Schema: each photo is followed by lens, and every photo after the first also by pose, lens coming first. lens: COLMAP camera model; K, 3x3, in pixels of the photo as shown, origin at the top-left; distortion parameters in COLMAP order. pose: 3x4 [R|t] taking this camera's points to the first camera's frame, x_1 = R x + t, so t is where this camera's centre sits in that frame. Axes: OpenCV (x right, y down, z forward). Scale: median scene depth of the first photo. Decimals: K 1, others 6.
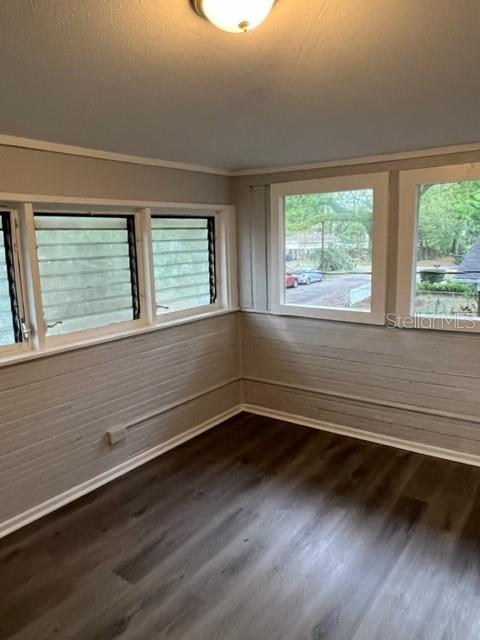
lens RADIAL K [[466.9, 0, 236.5], [0, 466.9, 318.8], [0, 0, 1]] dist [-0.003764, 0.000627]
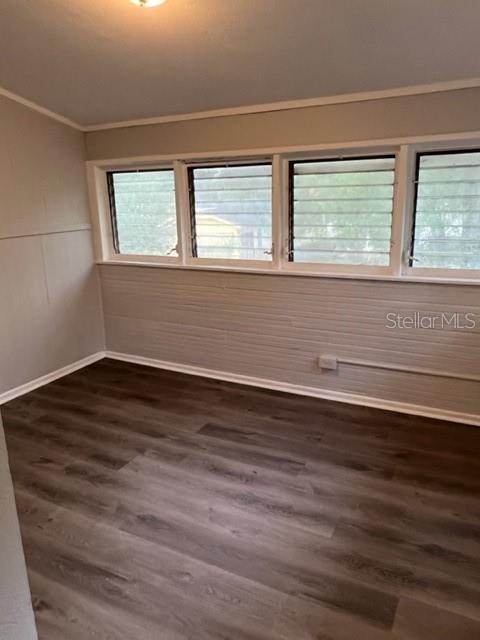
lens RADIAL K [[466.9, 0, 236.5], [0, 466.9, 318.8], [0, 0, 1]] dist [-0.003764, 0.000627]
pose [[0.156019, 0.276064, -0.948392, 0.744713], [-0.145316, 0.956117, 0.254407, -0.104016], [0.977006, 0.098124, 0.189289, 0.572588]]
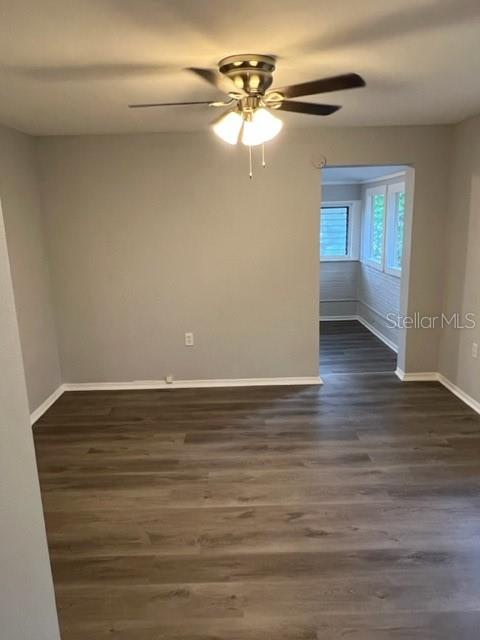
lens RADIAL K [[466.9, 0, 236.5], [0, 466.9, 318.8], [0, 0, 1]] dist [-0.003764, 0.000627]
pose [[0.592832, 0.184952, -0.783800, 1.401874], [-0.127306, 0.982556, 0.135563, 0.021760], [0.795200, 0.019416, 0.606036, -0.513653]]
